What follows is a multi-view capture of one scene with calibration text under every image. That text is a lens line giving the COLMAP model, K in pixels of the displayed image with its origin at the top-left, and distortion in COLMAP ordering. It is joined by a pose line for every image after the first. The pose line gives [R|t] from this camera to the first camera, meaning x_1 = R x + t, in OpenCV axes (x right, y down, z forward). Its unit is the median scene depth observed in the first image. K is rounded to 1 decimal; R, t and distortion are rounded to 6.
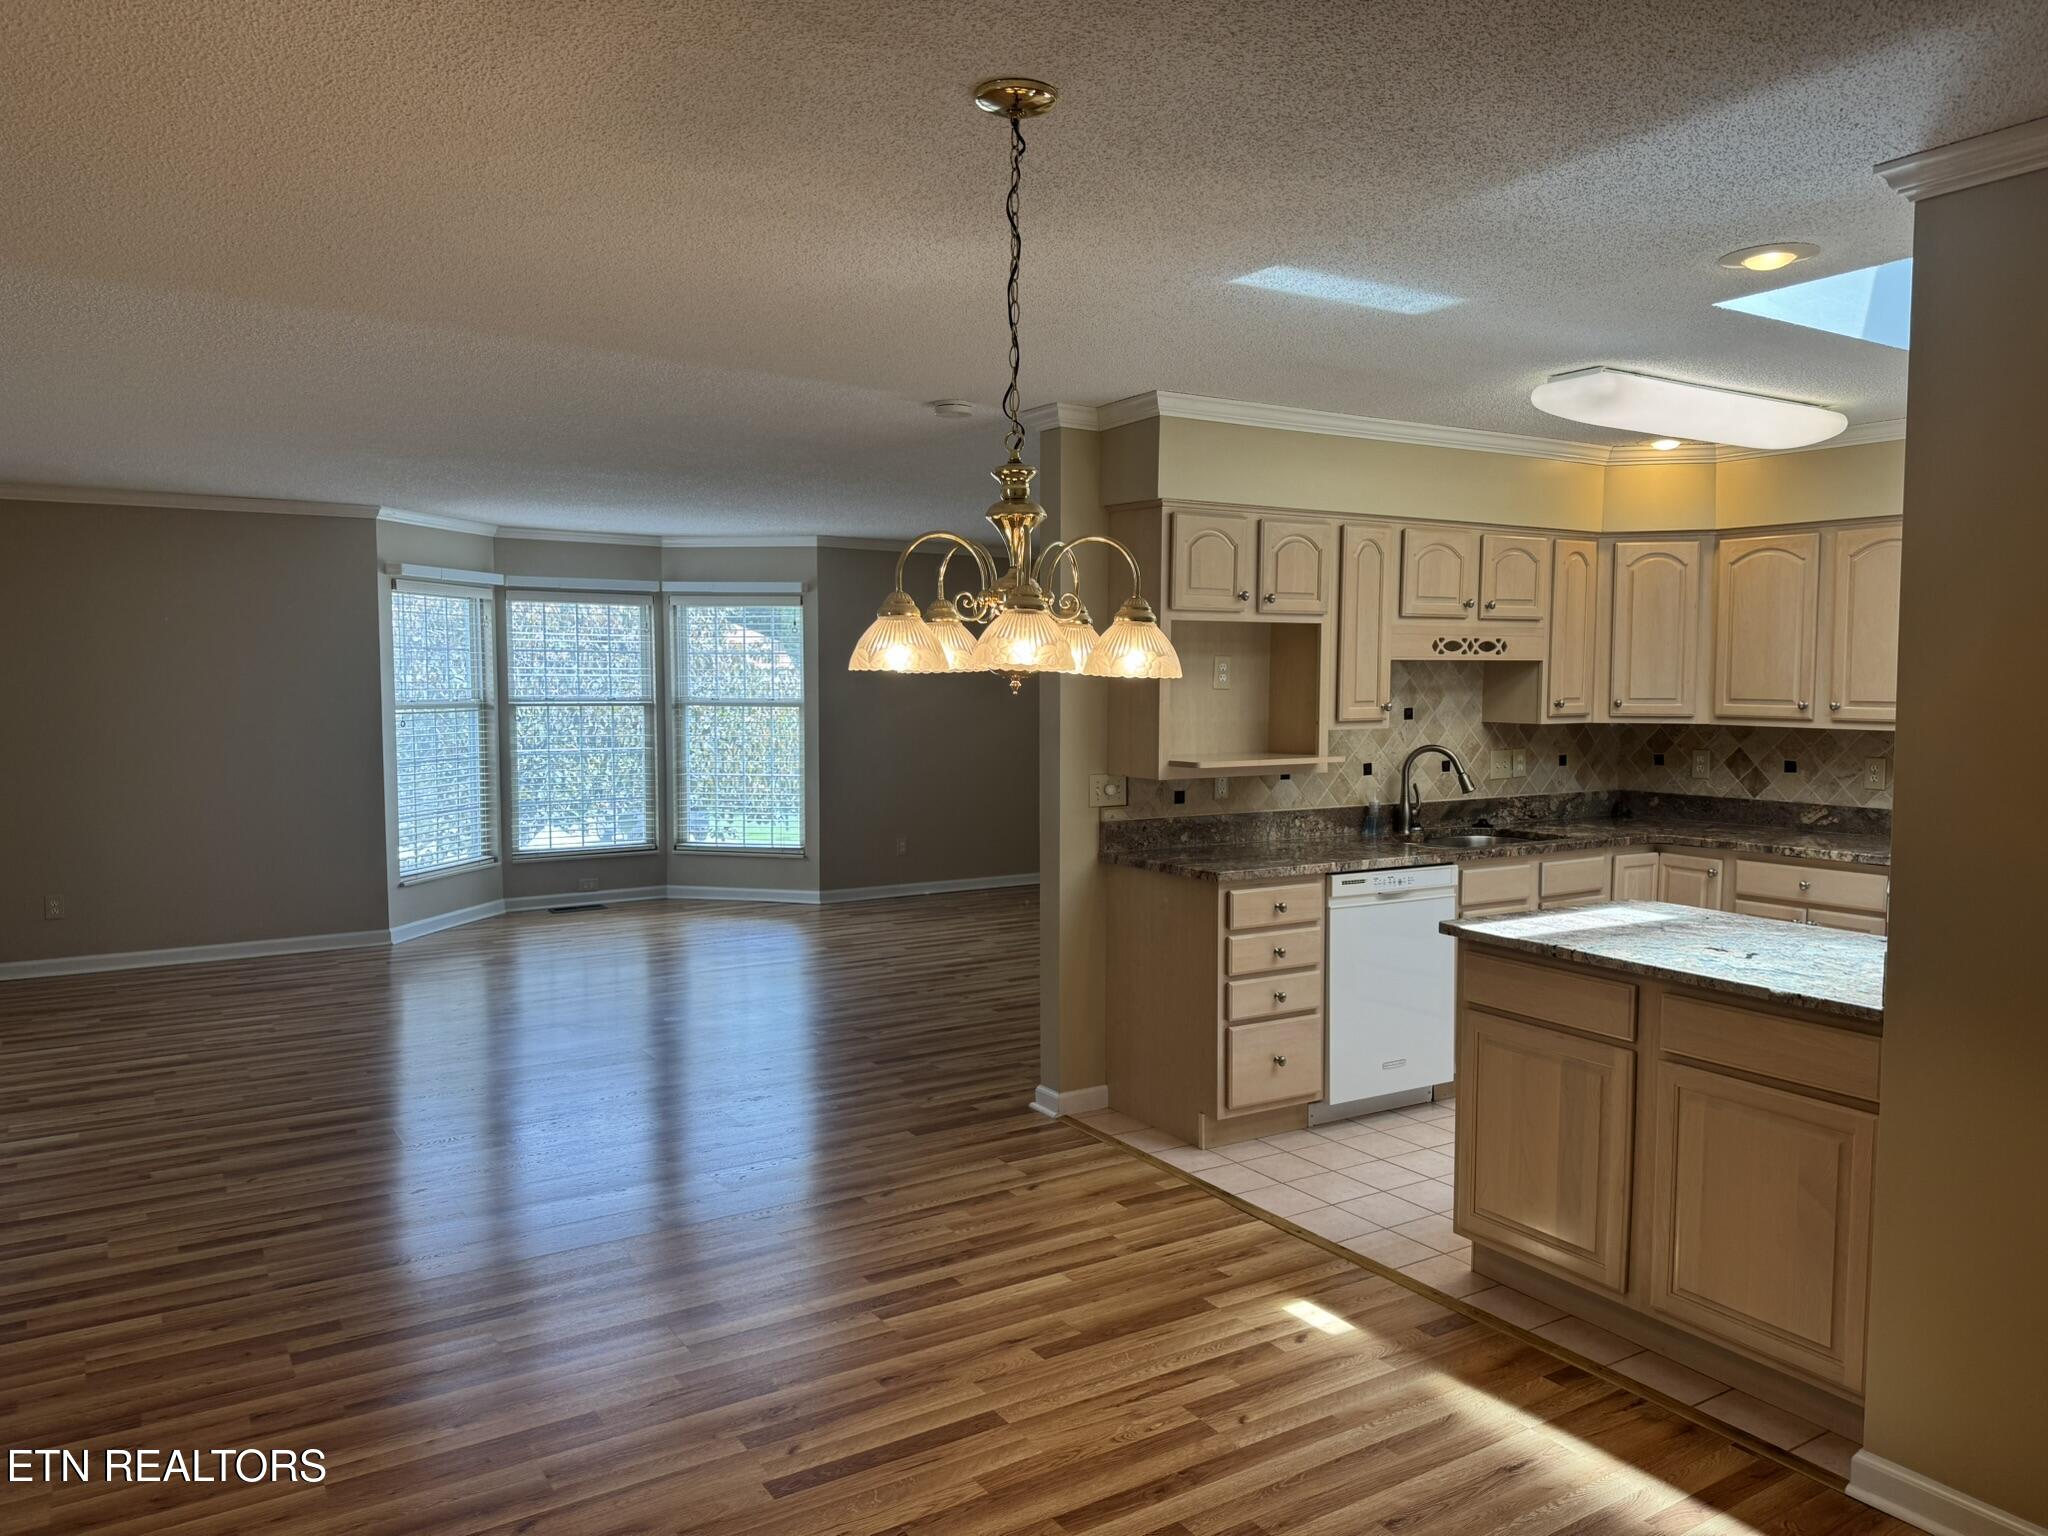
lens RADIAL K [[1421.5, 0, 1032.7], [0, 1421.5, 777.9], [0, 0, 1]] dist [0.177289, -0.336649]
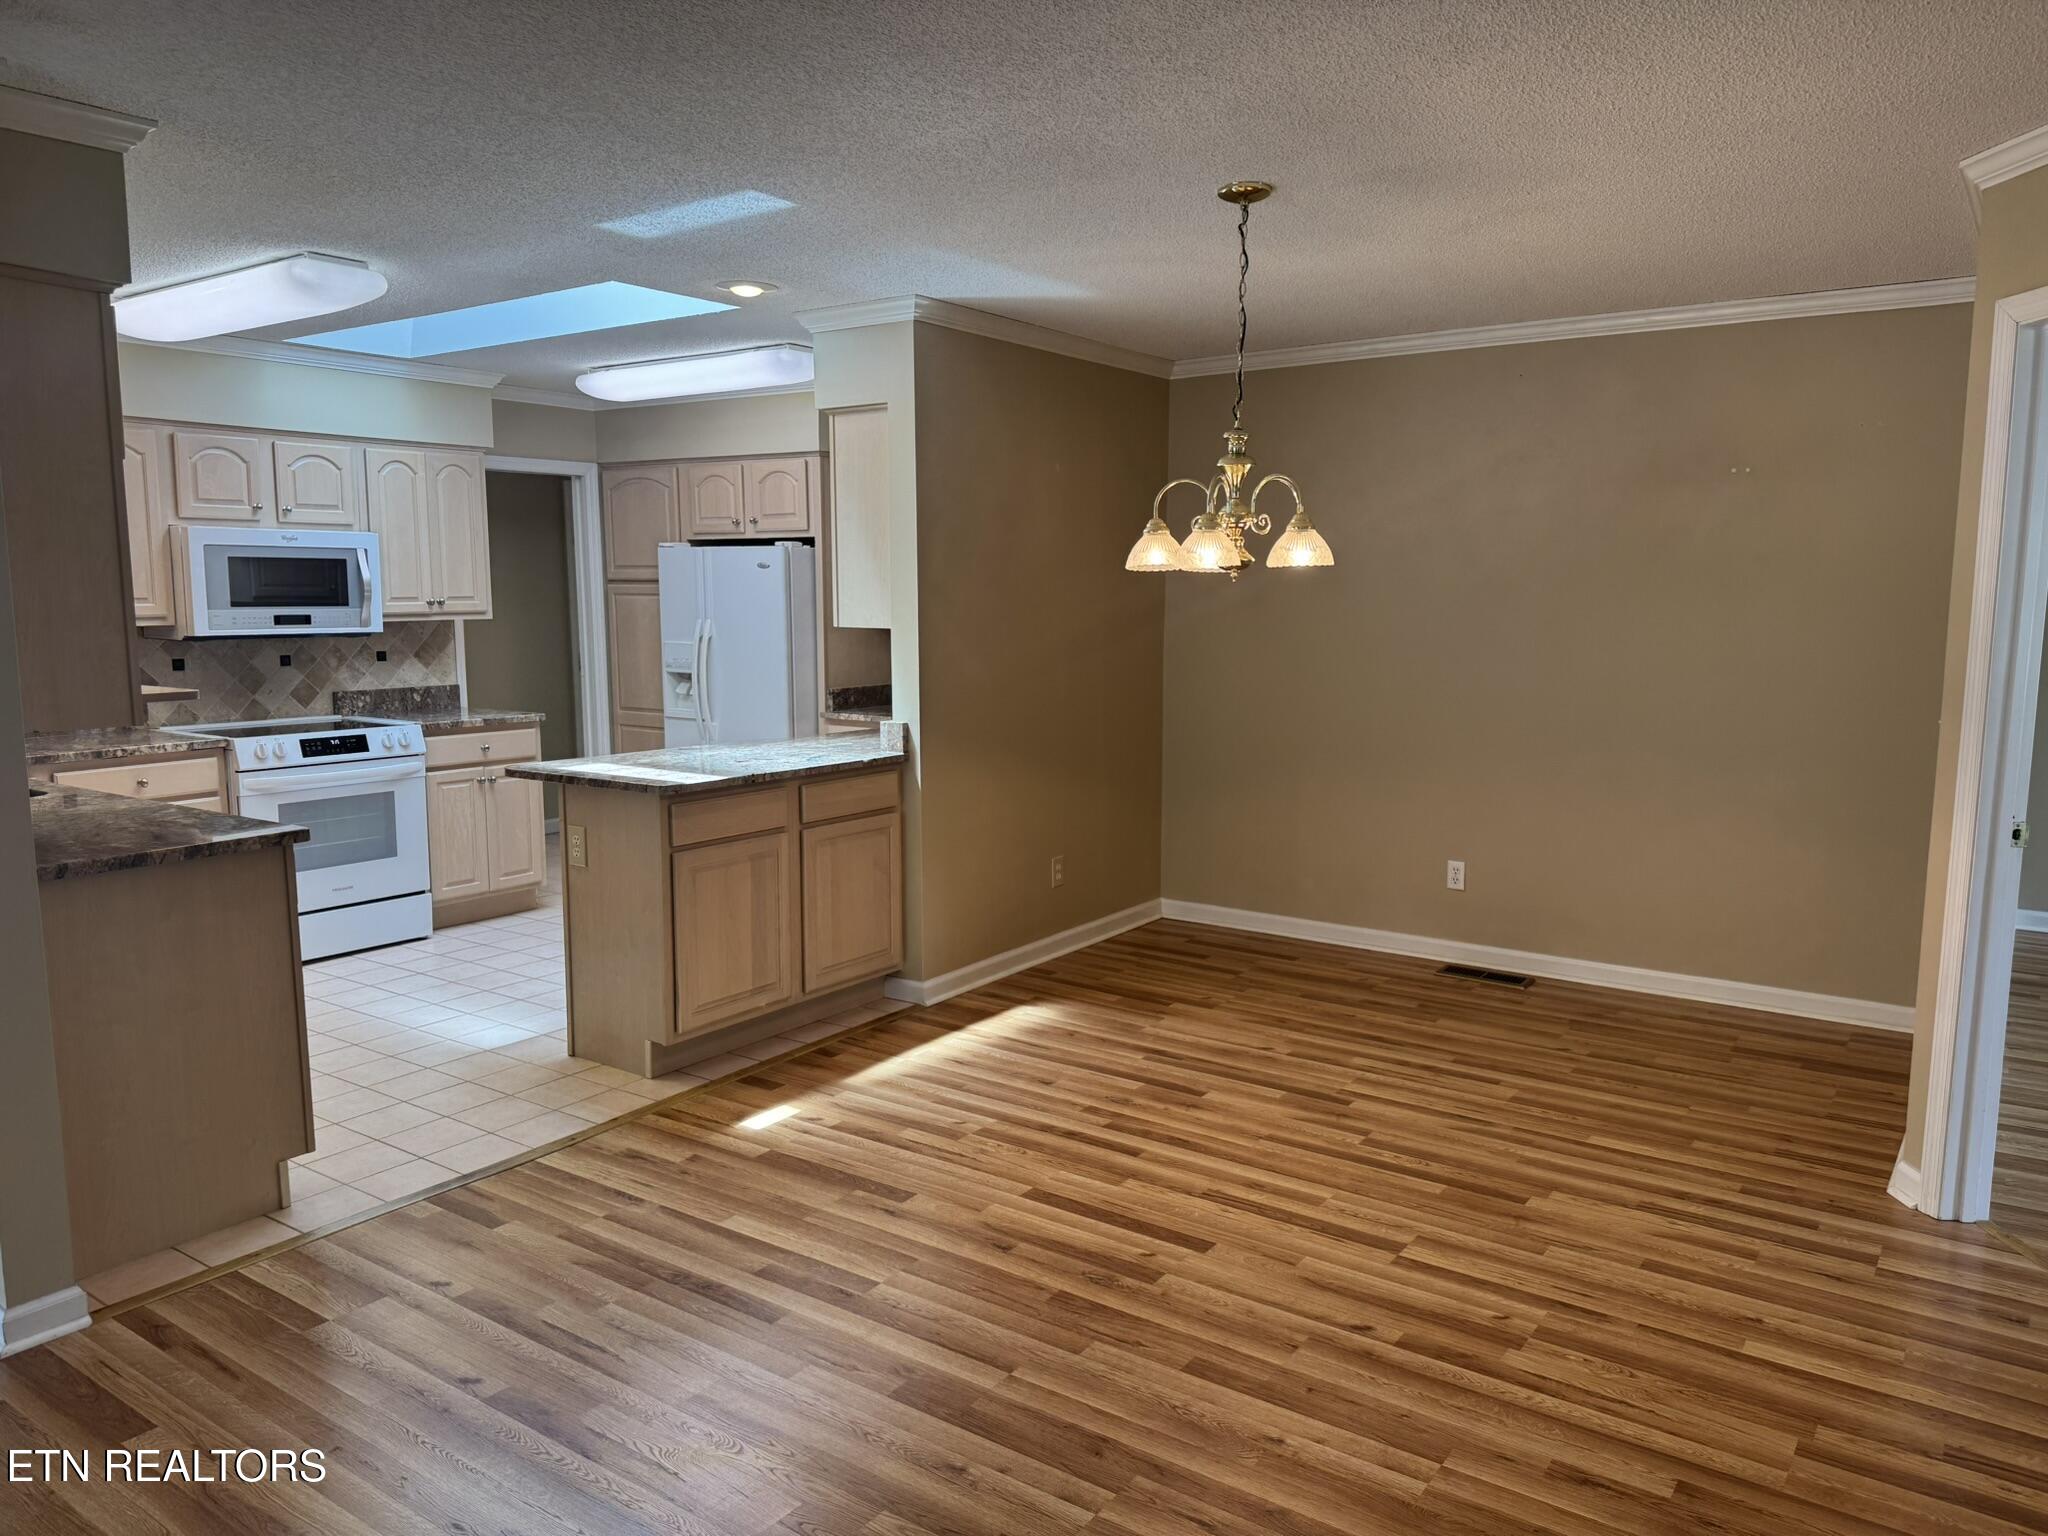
lens RADIAL K [[1421.3, 0, 1019.9], [0, 1421.3, 781.8], [0, 0, 1]] dist [0.135201, -0.209940]
pose [[-0.370183, -0.127889, 0.920114, -0.602418], [0.066174, 0.984332, 0.163438, -0.049451], [-0.926599, 0.121390, -0.355920, 0.781575]]
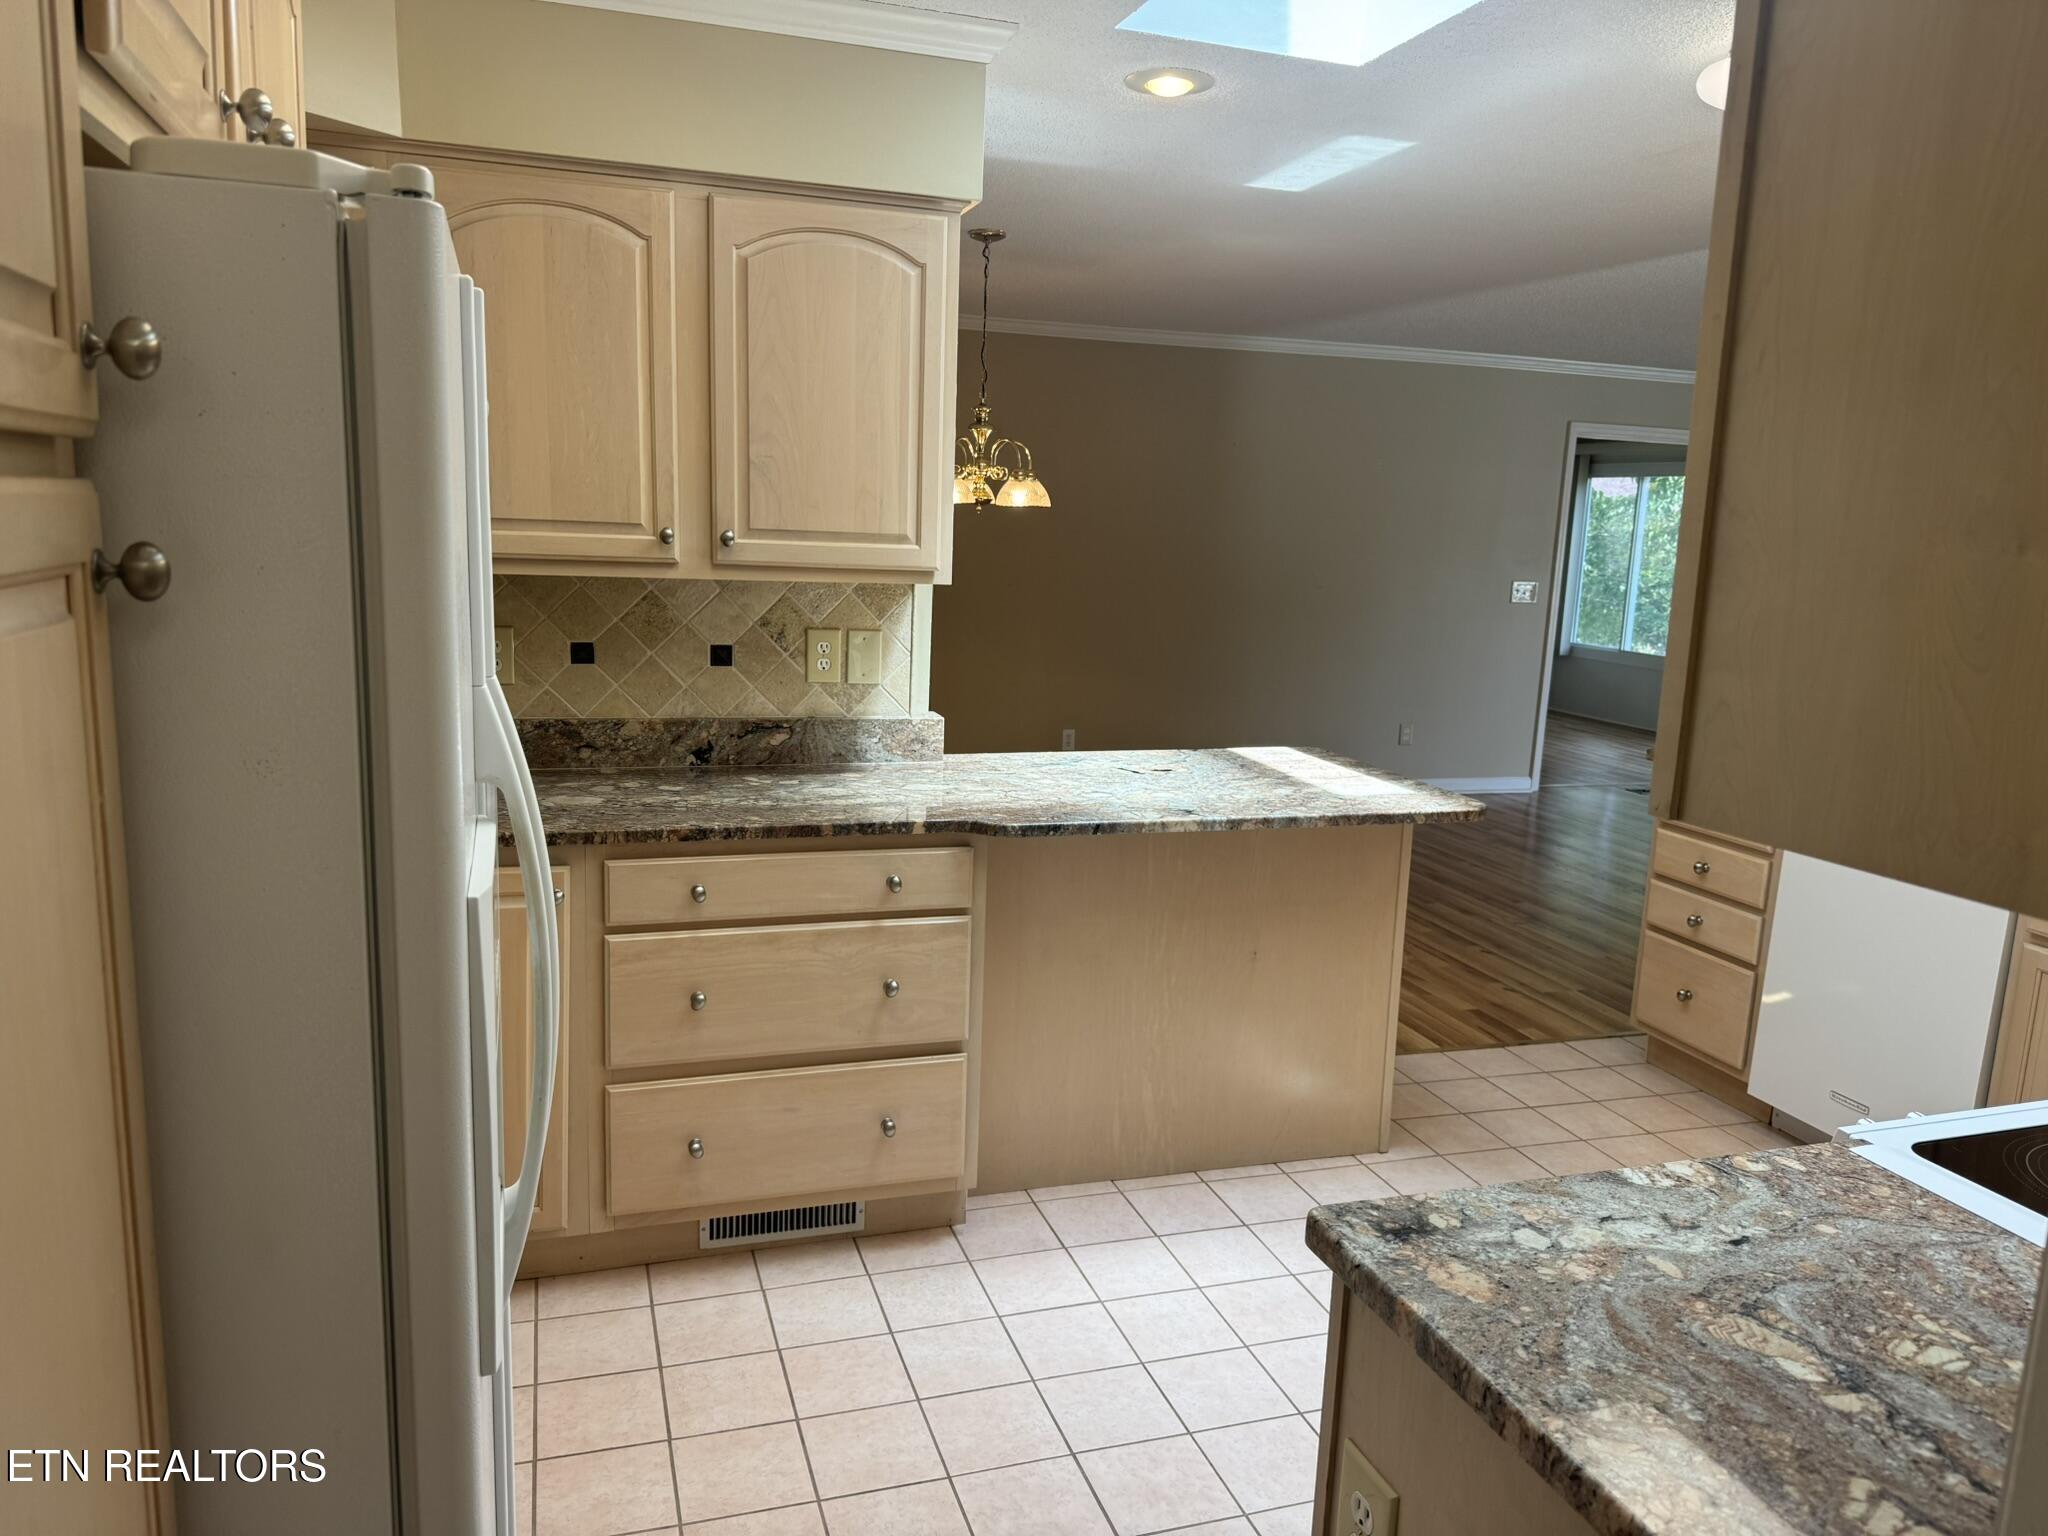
lens RADIAL K [[1428.4, 0, 1033.3], [0, 1428.4, 777.0], [0, 0, 1]] dist [0.079536, -0.103649]
pose [[-0.249303, 0.160472, -0.955037, 0.922735], [-0.109572, 0.975169, 0.192458, -0.041294], [0.962207, 0.152626, -0.225530, 0.710242]]
